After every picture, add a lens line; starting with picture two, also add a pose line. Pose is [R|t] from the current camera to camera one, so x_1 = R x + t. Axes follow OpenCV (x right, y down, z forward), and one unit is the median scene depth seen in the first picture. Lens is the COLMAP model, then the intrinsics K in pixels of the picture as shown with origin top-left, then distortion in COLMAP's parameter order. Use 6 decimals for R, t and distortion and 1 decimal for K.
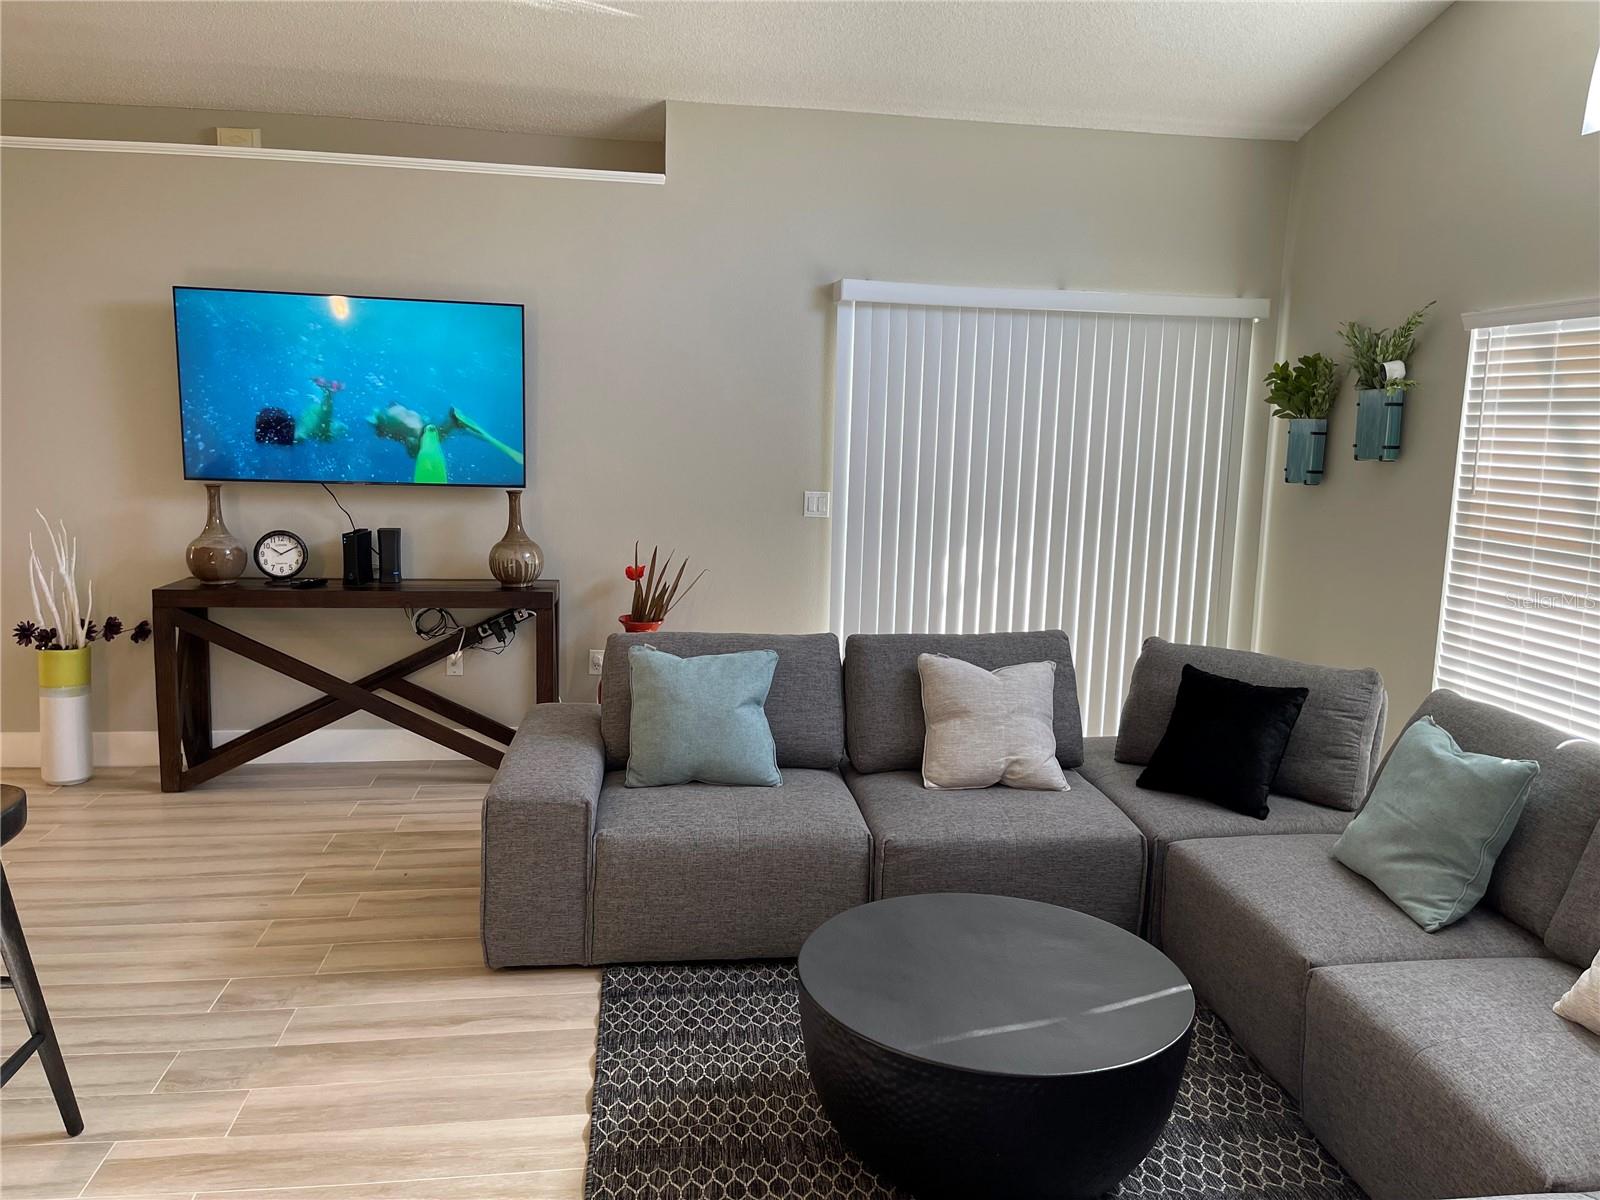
lens RADIAL K [[1192.5, 0, 804.4], [0, 1192.5, 594.0], [0, 0, 1]] dist [0.070268, -0.076732]
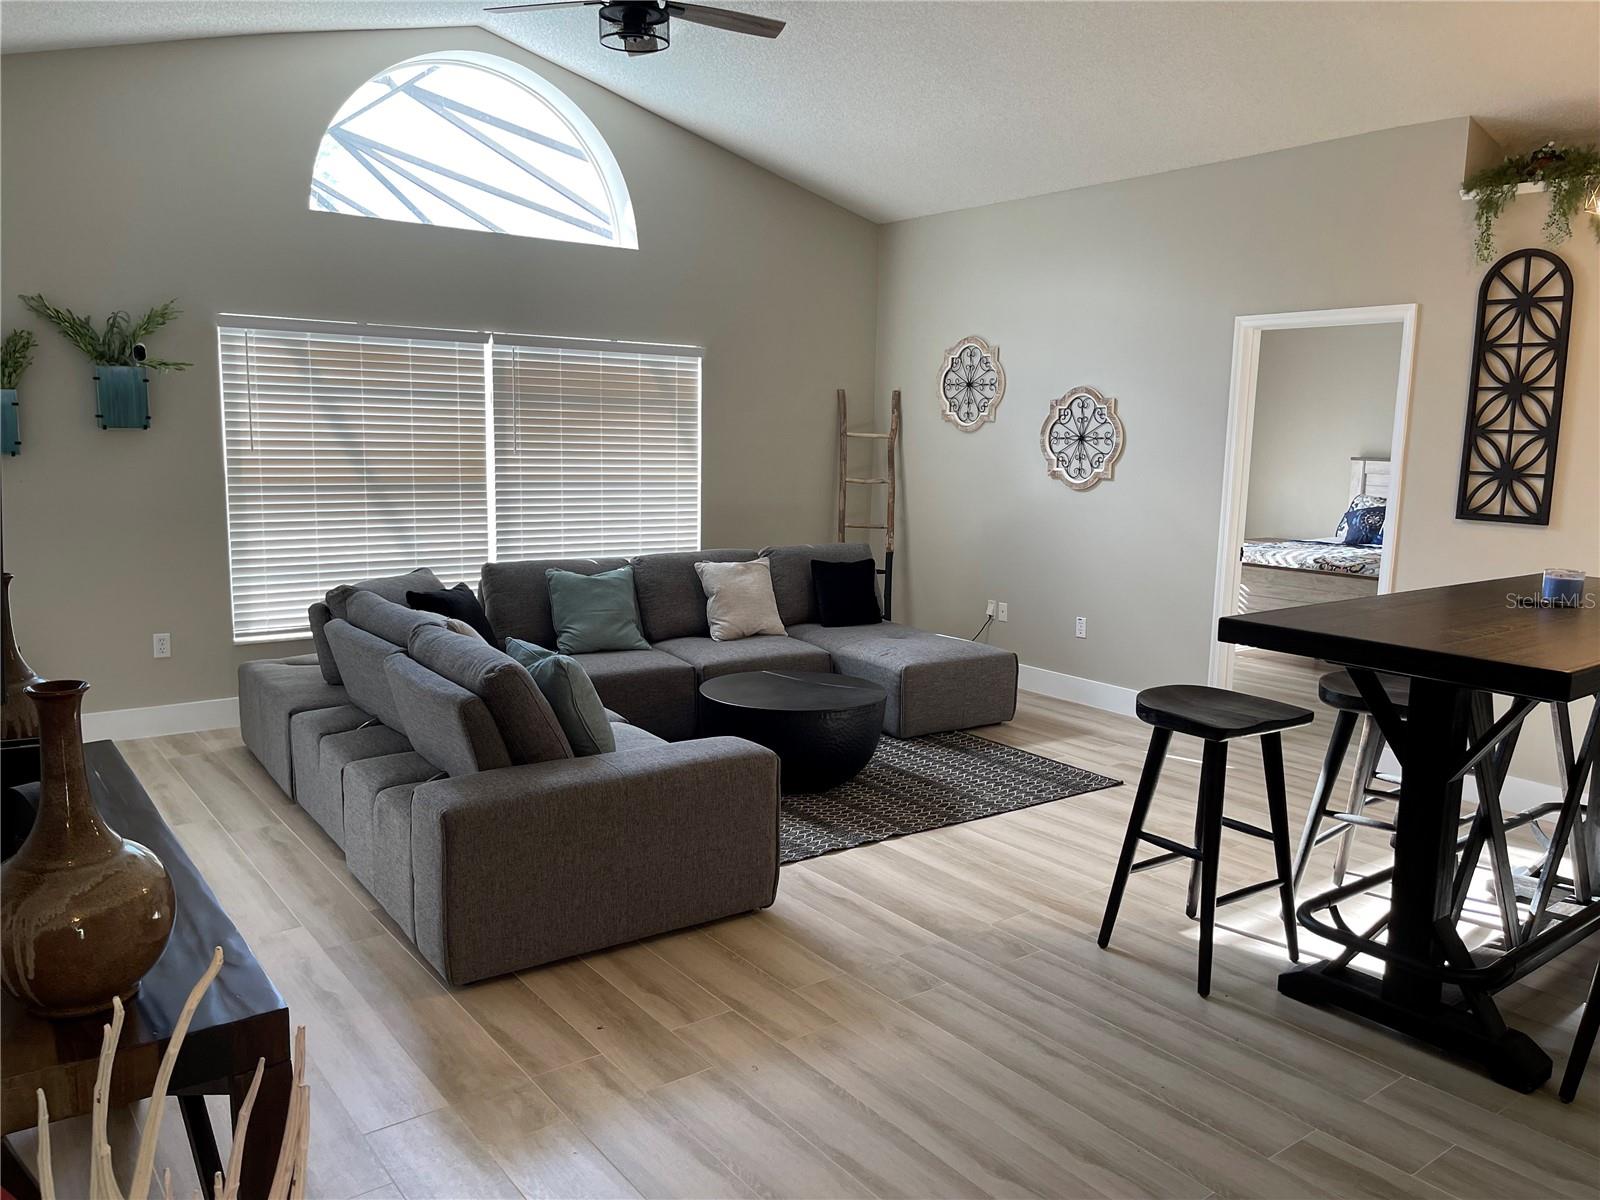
lens RADIAL K [[1197.6, 0, 800.0], [0, 1197.6, 600.0], [0, 0, 1]] dist [0.070180, -0.095762]
pose [[-0.467097, -0.165255, 0.868626, -1.106232], [0.092167, 0.967928, 0.233710, -0.215516], [-0.879390, 0.189224, -0.436885, 1.282006]]
